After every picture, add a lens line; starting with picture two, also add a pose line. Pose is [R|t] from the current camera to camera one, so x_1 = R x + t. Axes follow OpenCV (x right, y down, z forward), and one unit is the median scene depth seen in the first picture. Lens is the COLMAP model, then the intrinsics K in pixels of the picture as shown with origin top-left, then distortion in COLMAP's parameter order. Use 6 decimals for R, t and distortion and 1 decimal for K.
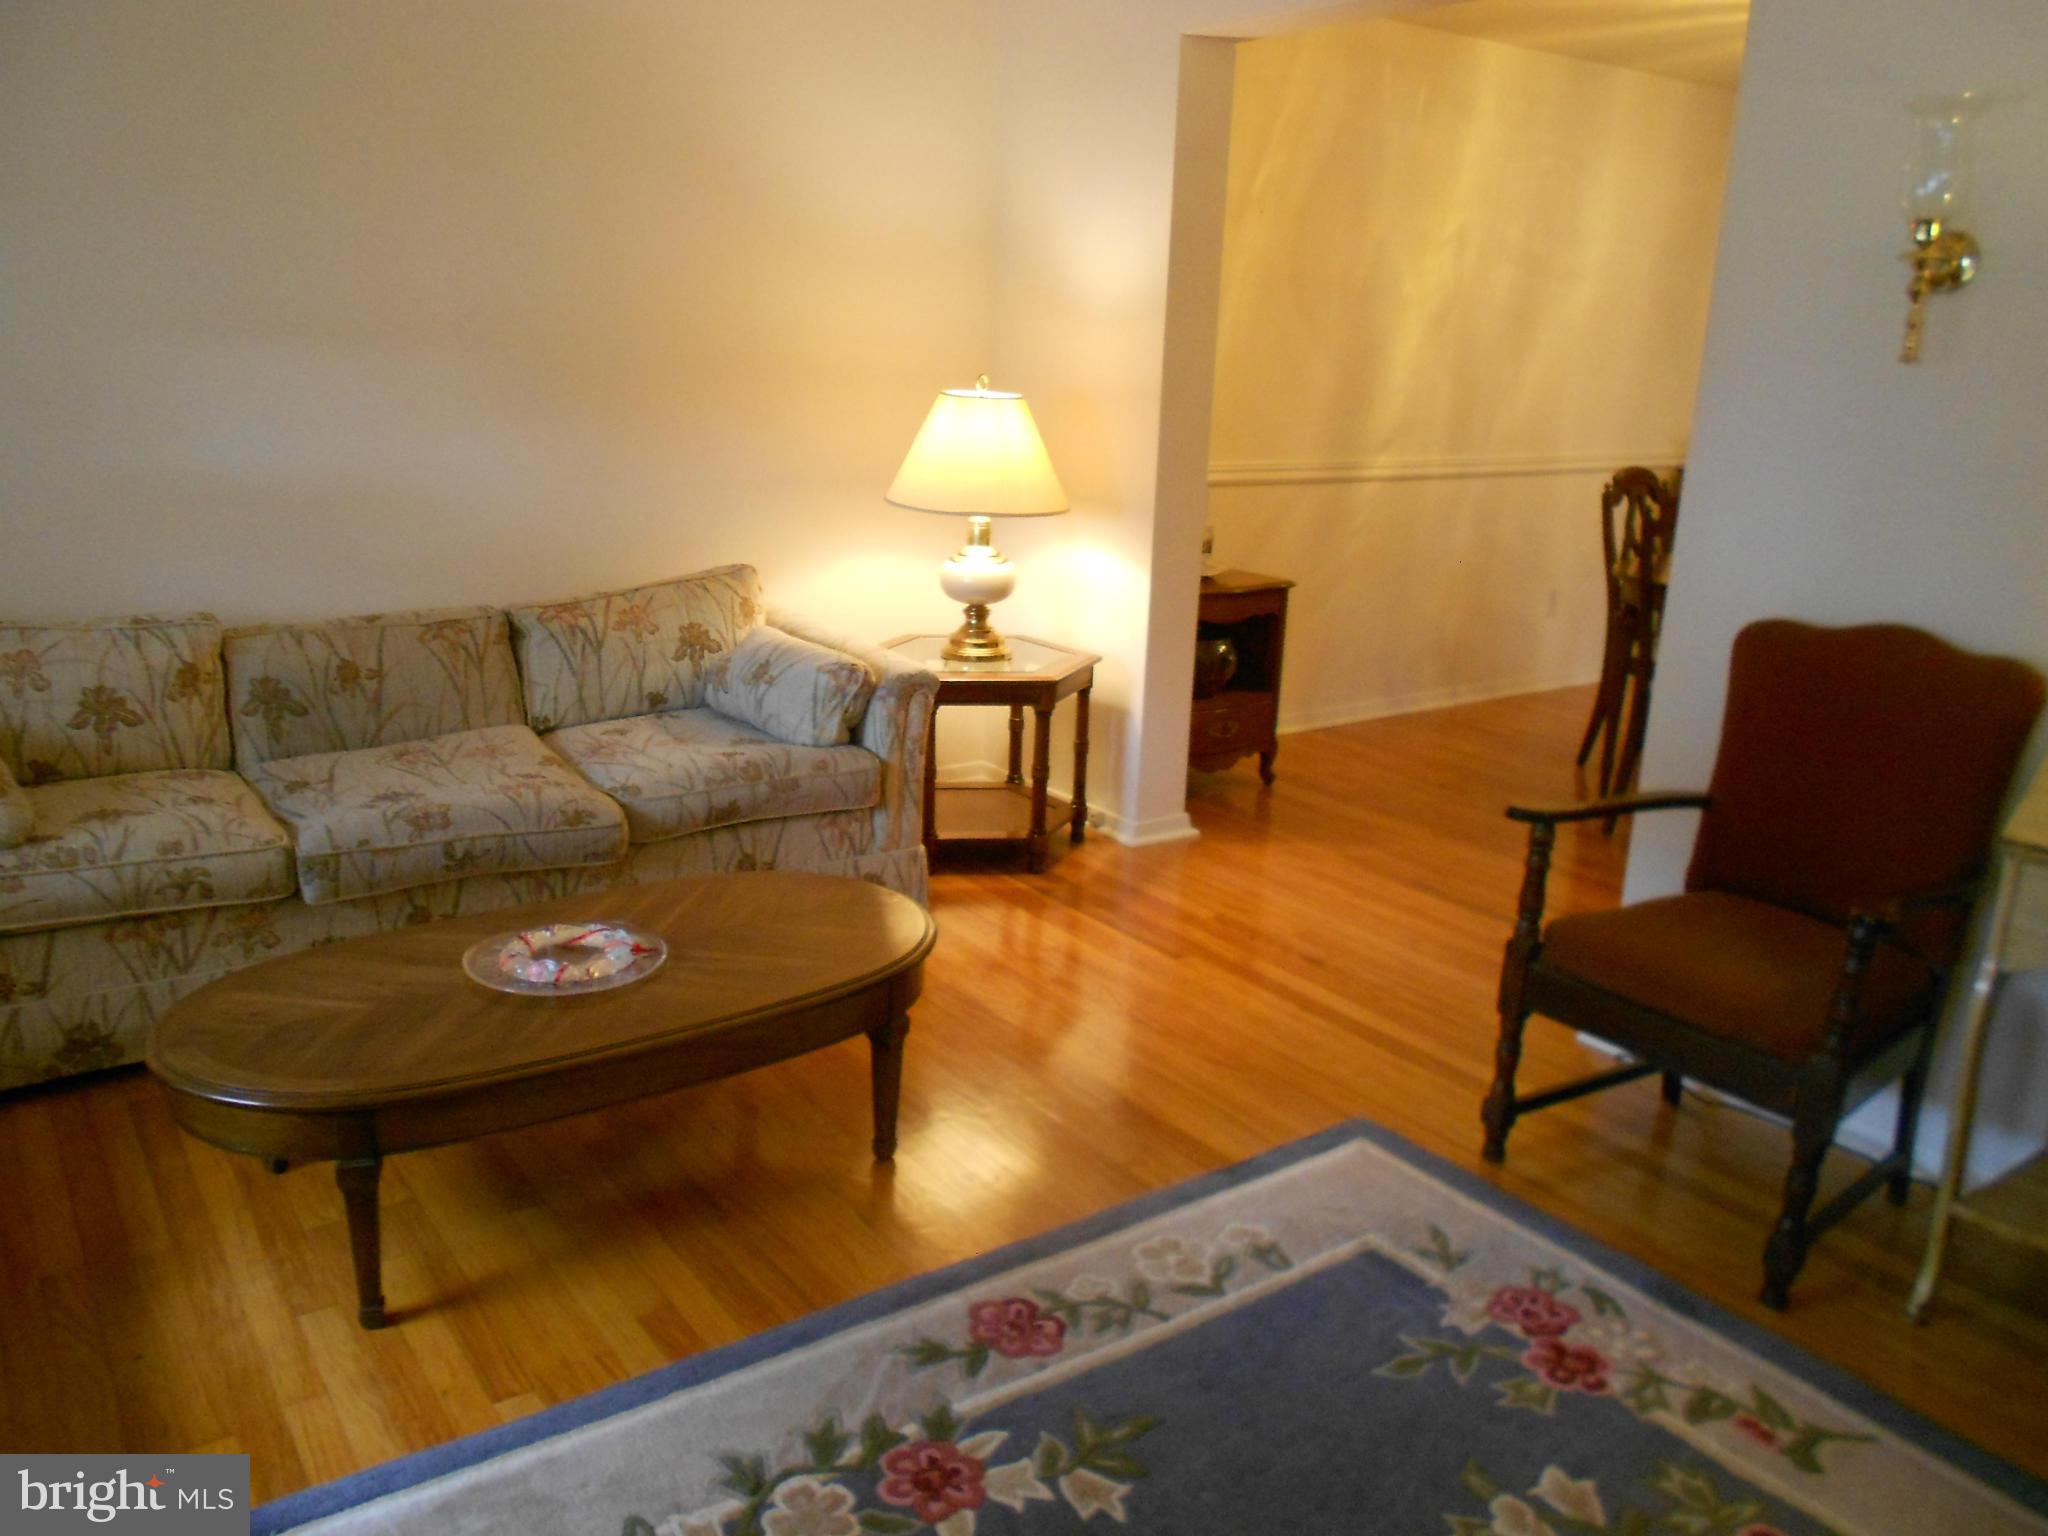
lens RADIAL K [[1563.9, 0, 1019.9], [0, 1563.9, 770.9], [0, 0, 1]] dist [-0.015257, 0.008328]
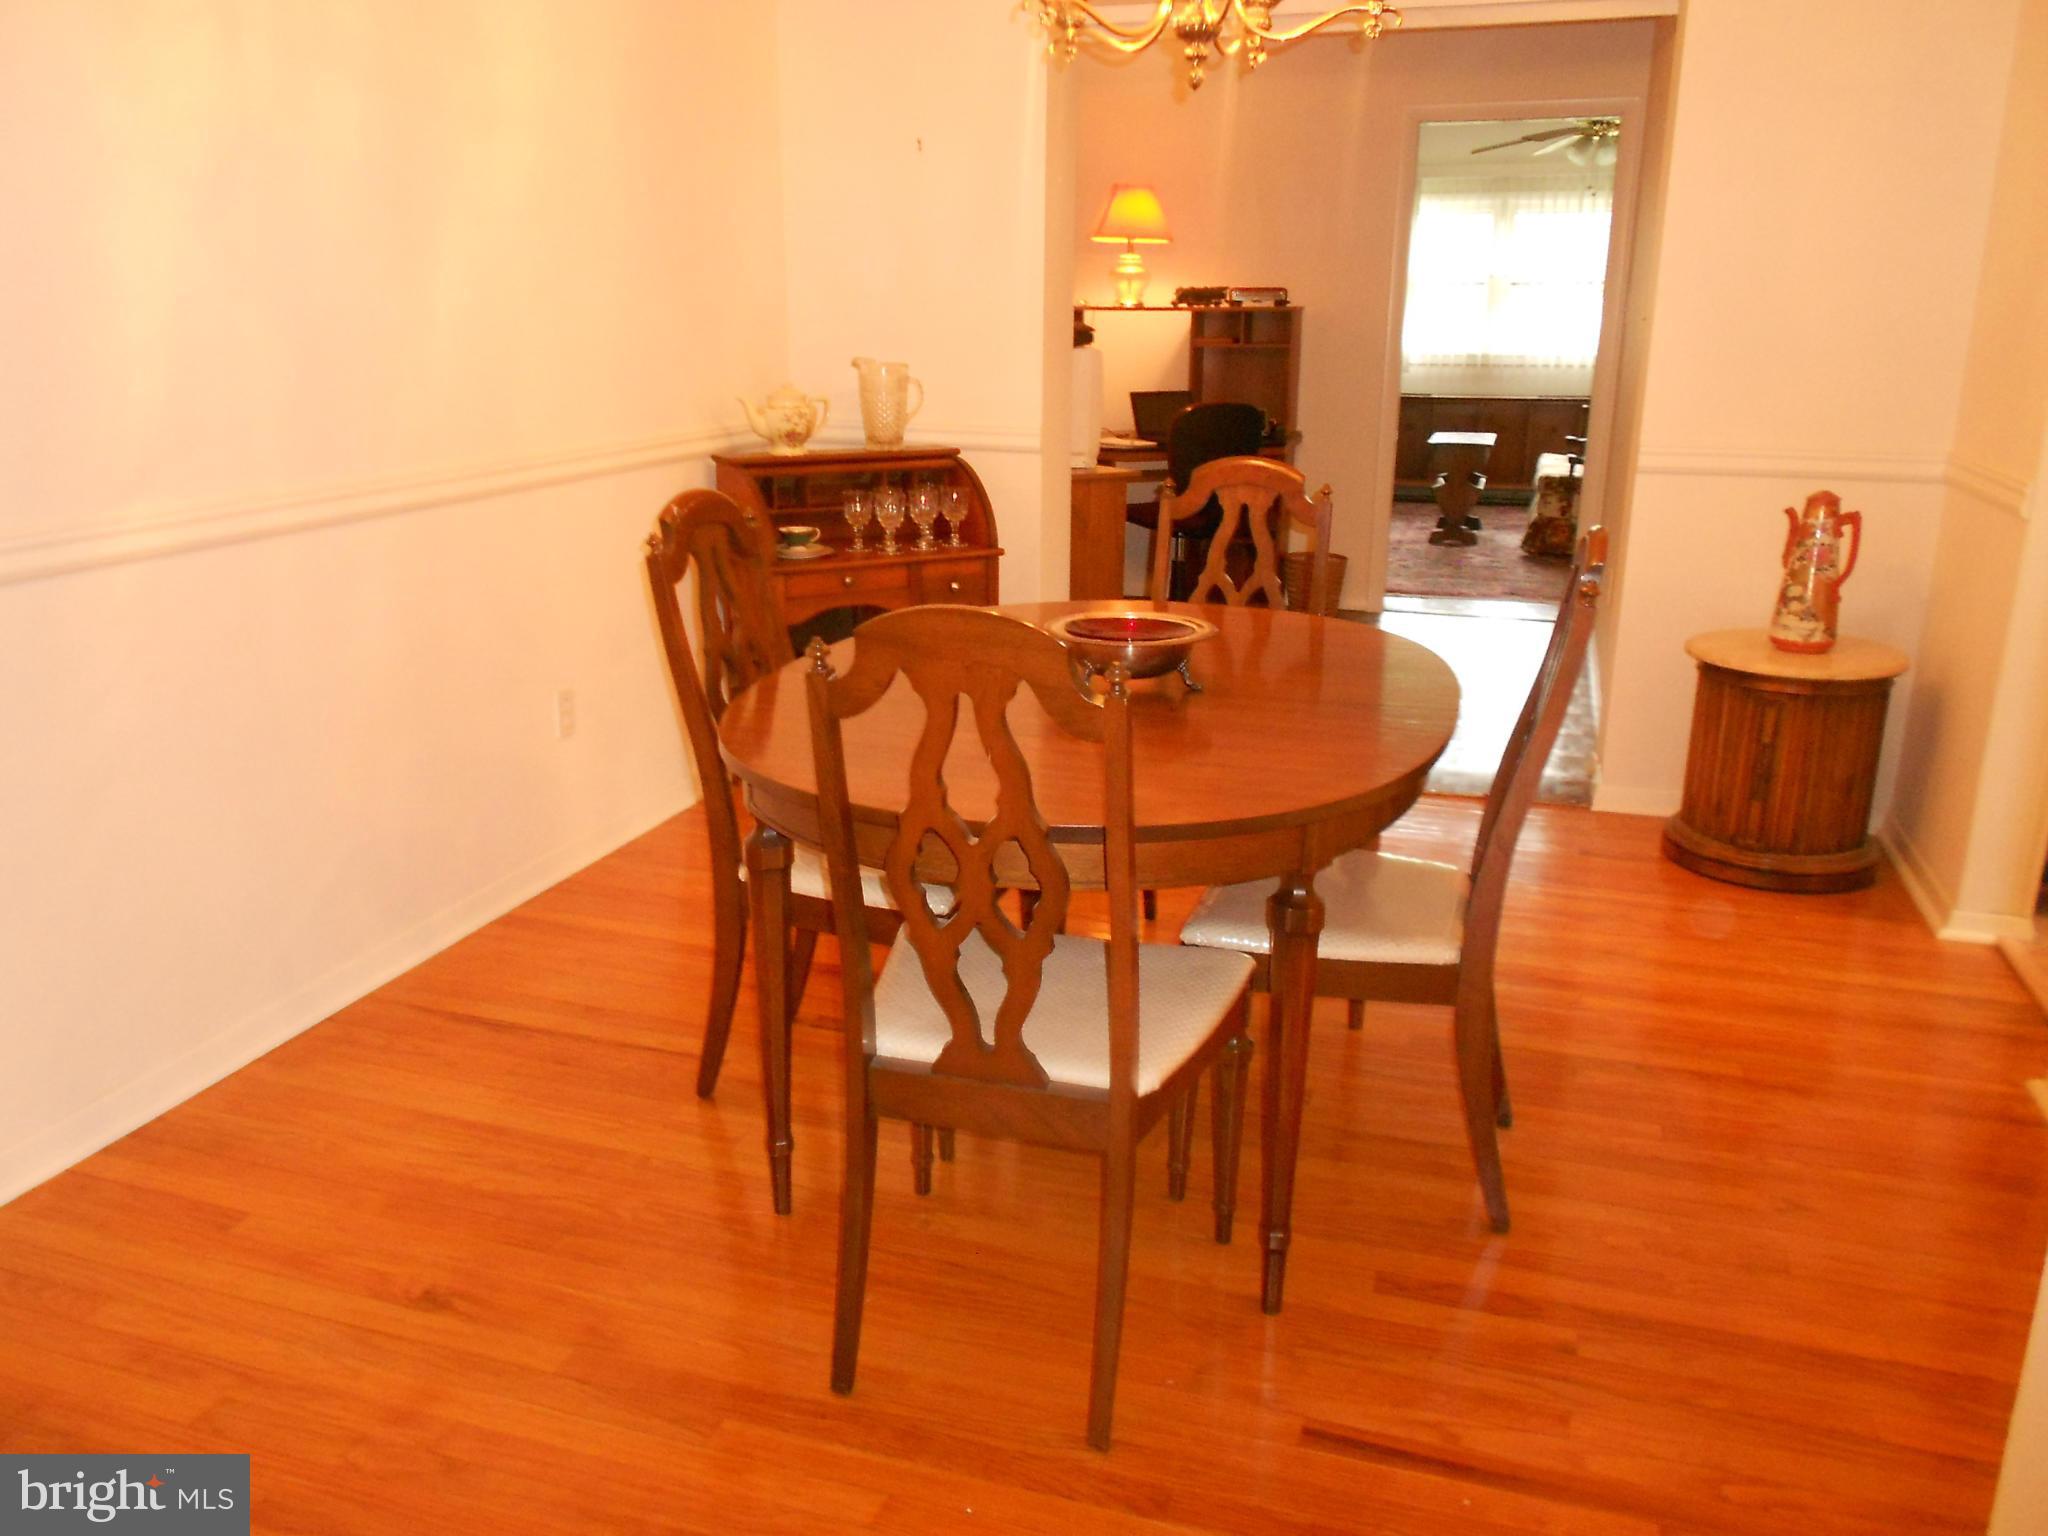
lens RADIAL K [[1563.9, 0, 1013.6], [0, 1563.9, 774.7], [0, 0, 1]] dist [-0.015257, 0.008328]
pose [[0.803056, -0.203519, 0.560072, 0.181449], [0.179218, 0.978844, 0.098721, -0.135211], [-0.568315, 0.021097, 0.822541, 0.536371]]
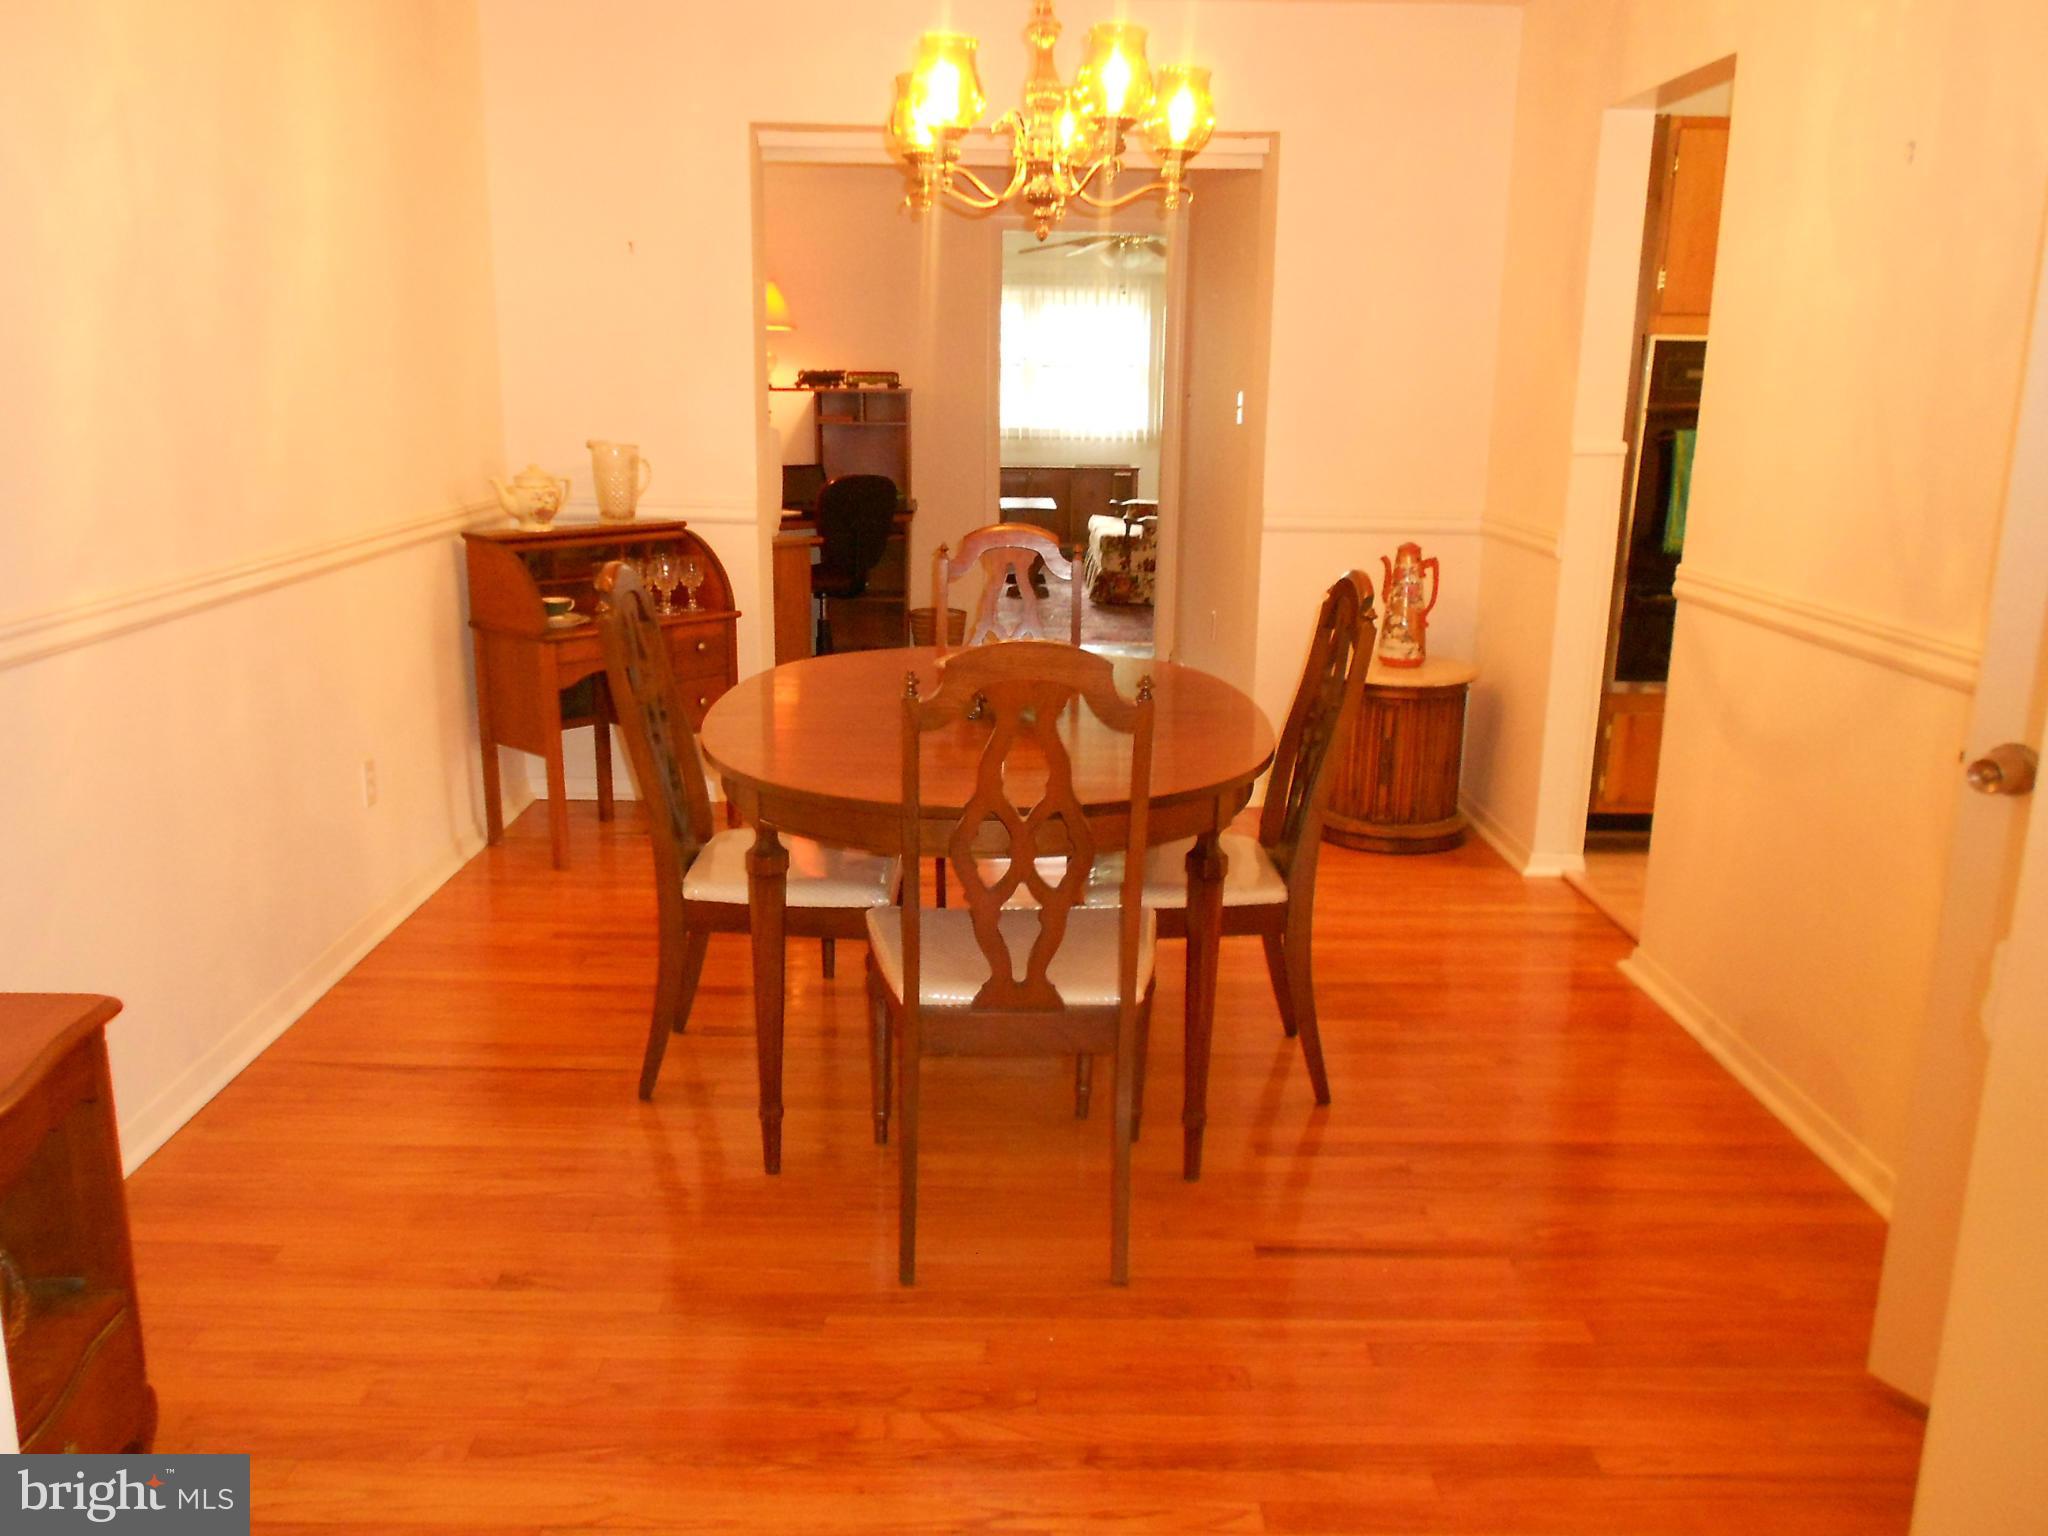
lens RADIAL K [[1563.9, 0, 1005.0], [0, 1563.9, 773.6], [0, 0, 1]] dist [-0.015257, 0.008328]
pose [[0.570828, -0.228214, 0.788716, 0.015036], [0.217950, 0.968251, 0.122422, -0.157137], [-0.791614, 0.102019, 0.602444, 0.553814]]
